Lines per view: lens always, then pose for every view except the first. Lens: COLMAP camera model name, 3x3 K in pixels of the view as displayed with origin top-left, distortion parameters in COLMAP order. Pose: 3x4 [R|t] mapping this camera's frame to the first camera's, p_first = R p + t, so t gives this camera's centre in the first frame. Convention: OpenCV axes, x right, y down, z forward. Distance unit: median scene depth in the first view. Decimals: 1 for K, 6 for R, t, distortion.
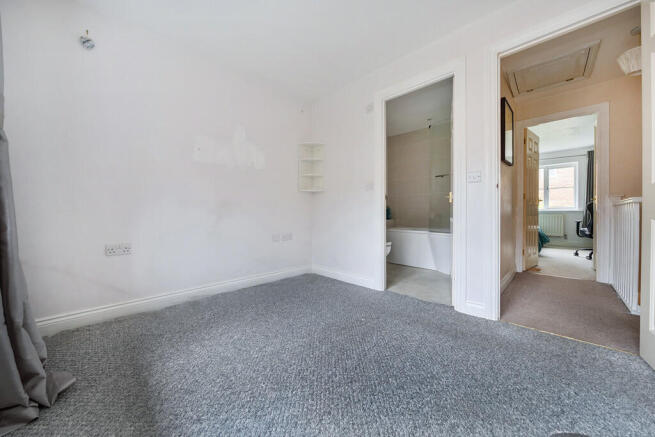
lens RADIAL K [[228.0, 0, 325.9], [0, 228.0, 210.9], [0, 0, 1]] dist [-0.000334, -0.000039]
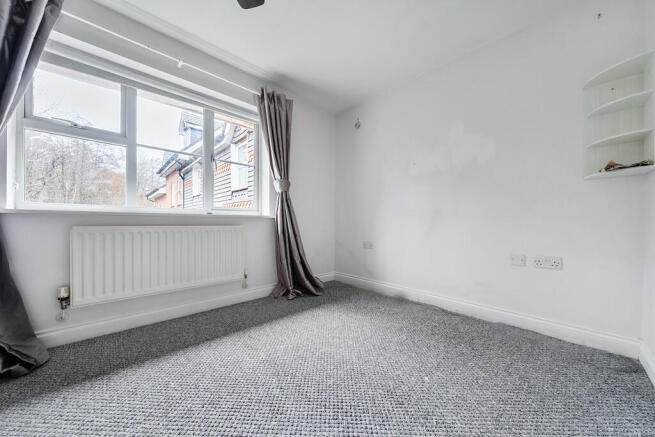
lens RADIAL K [[229.6, 0, 327.5], [0, 229.6, 218.5], [0, 0, 1]] dist [-0.001240, -0.000091]
pose [[-0.013972, -0.022961, -0.999639, 0.678560], [0.003758, 0.999728, -0.023016, 0.023564], [0.999895, -0.004078, -0.013882, 0.739123]]
